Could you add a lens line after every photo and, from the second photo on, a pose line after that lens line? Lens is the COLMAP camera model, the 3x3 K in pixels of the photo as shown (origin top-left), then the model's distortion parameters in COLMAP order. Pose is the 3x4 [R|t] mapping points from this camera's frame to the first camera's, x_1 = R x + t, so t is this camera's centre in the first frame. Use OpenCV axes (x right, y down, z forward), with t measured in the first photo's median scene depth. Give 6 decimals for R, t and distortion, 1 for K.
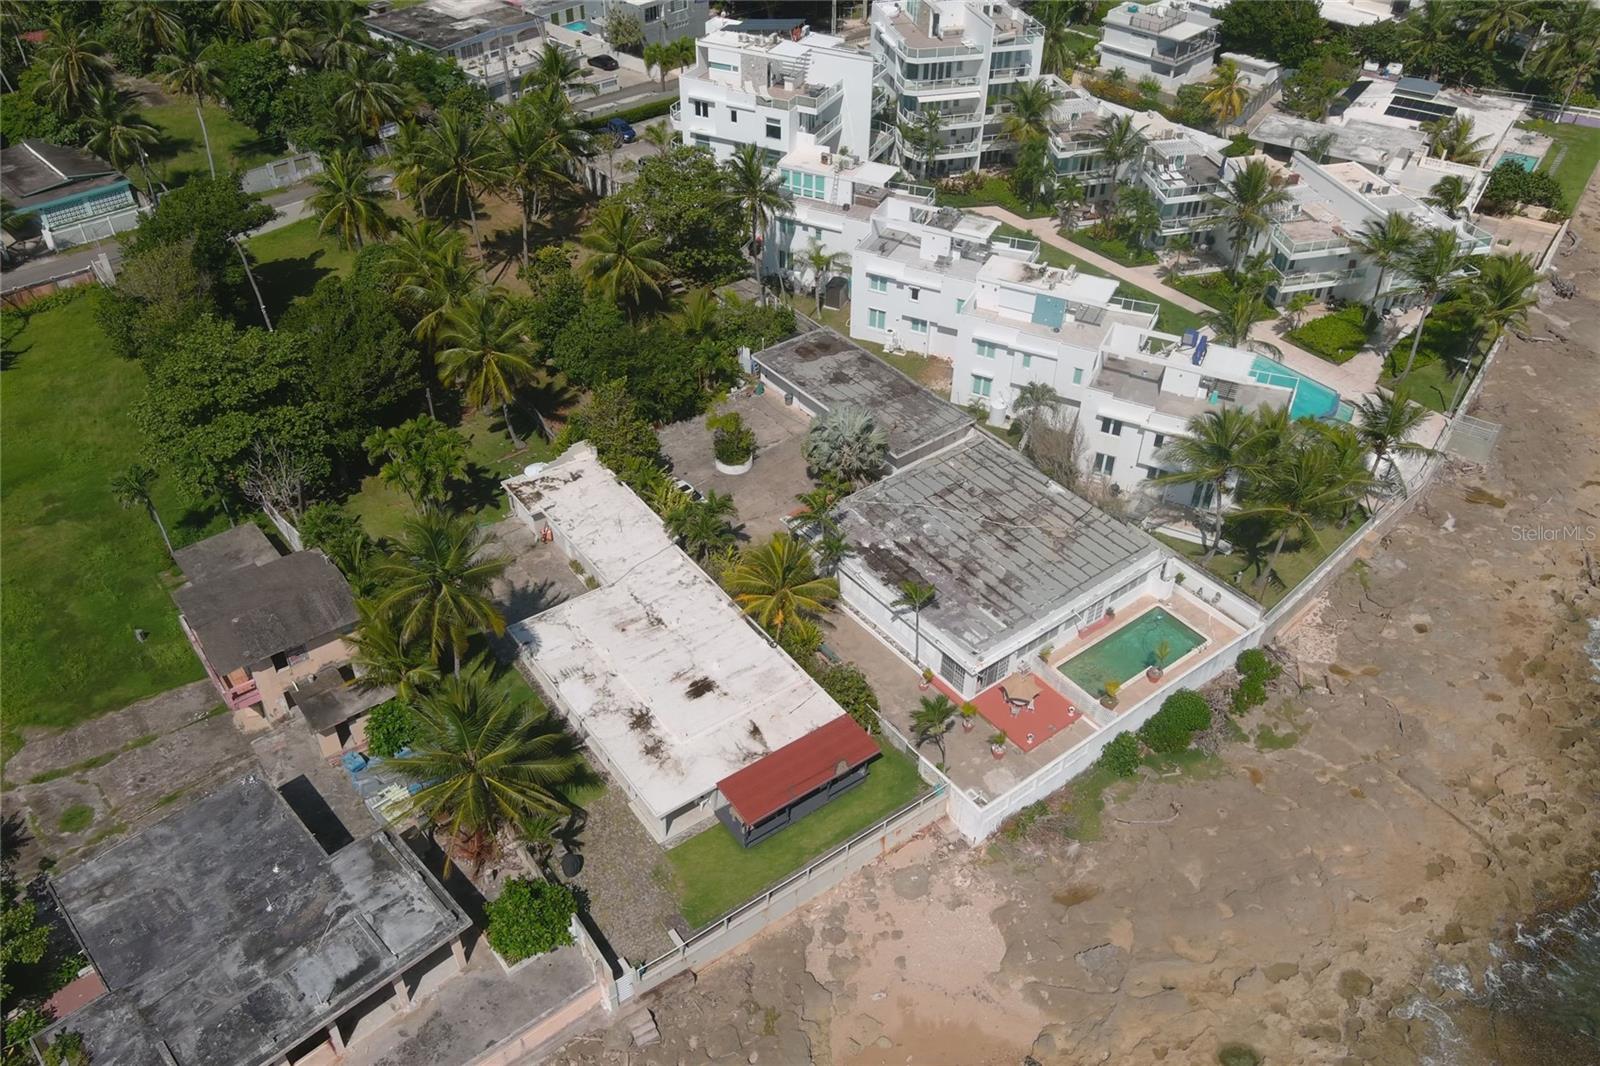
lens RADIAL K [[1201.1, 0, 803.5], [0, 1201.1, 528.9], [0, 0, 1]] dist [0.032405, -0.003042]
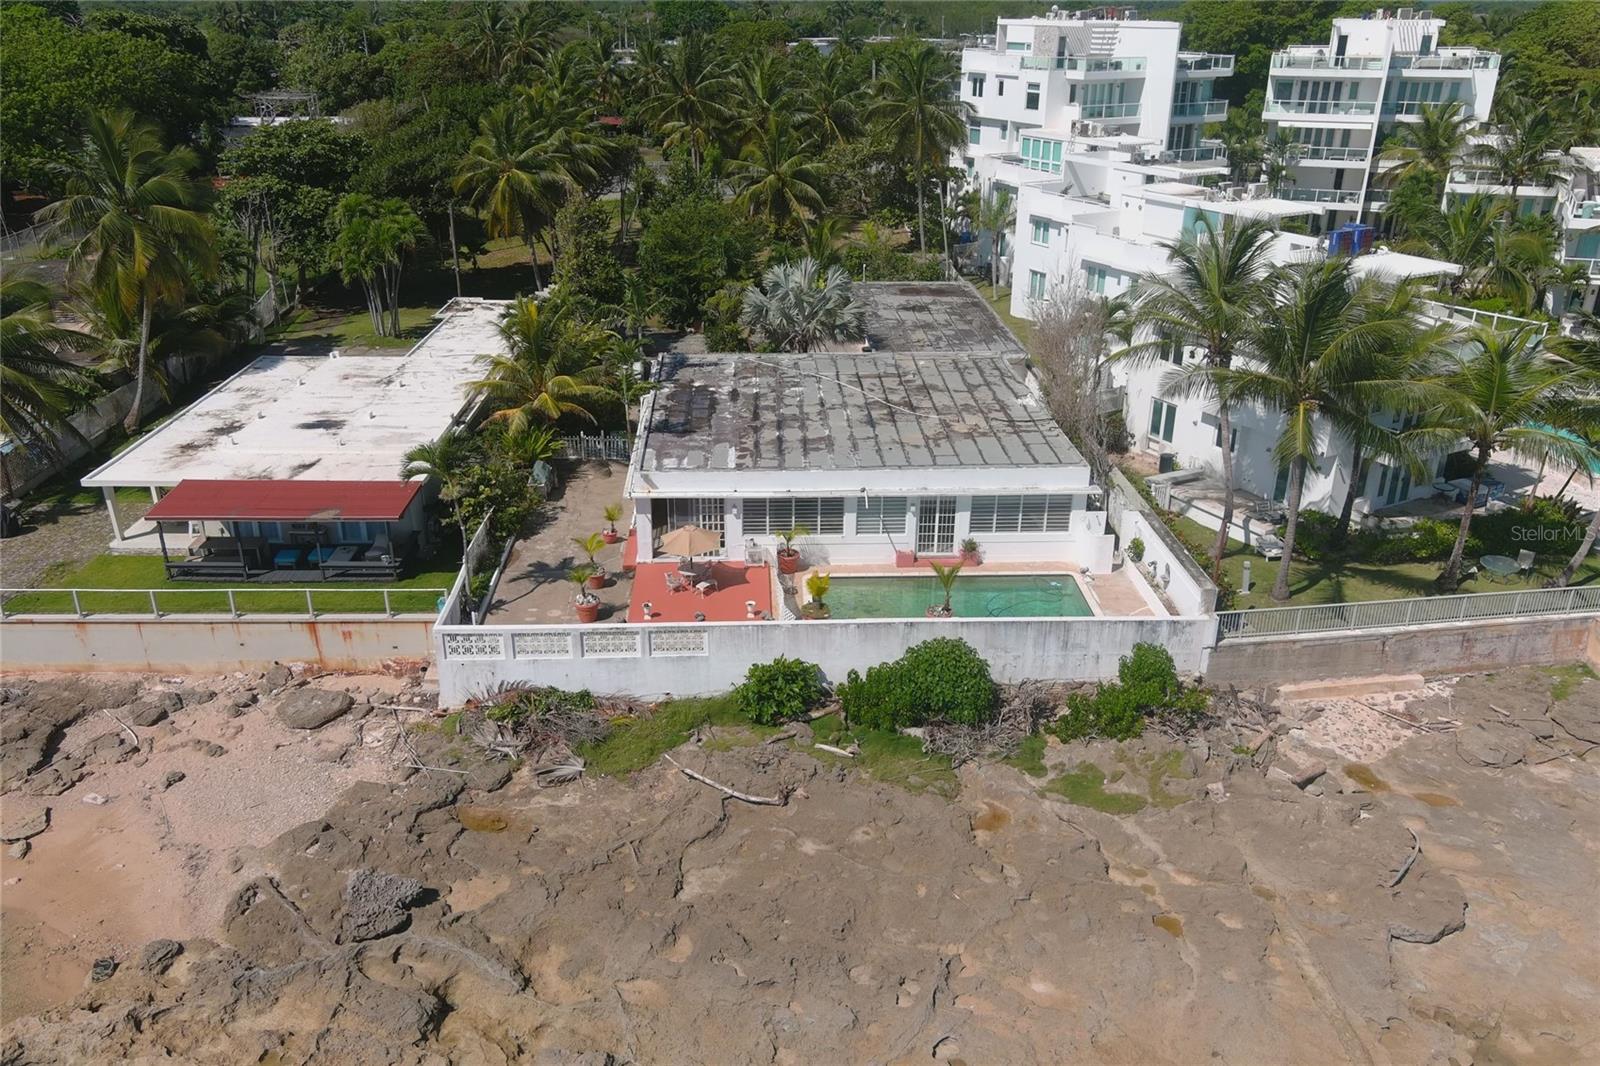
lens RADIAL K [[1201.1, 0, 798.8], [0, 1201.1, 533.1], [0, 0, 1]] dist [0.032405, -0.003042]
pose [[0.828149, 0.231256, -0.510578, 0.433053], [-0.351367, 0.923907, -0.151447, 0.161910], [0.436704, 0.304821, 0.846389, 0.420750]]
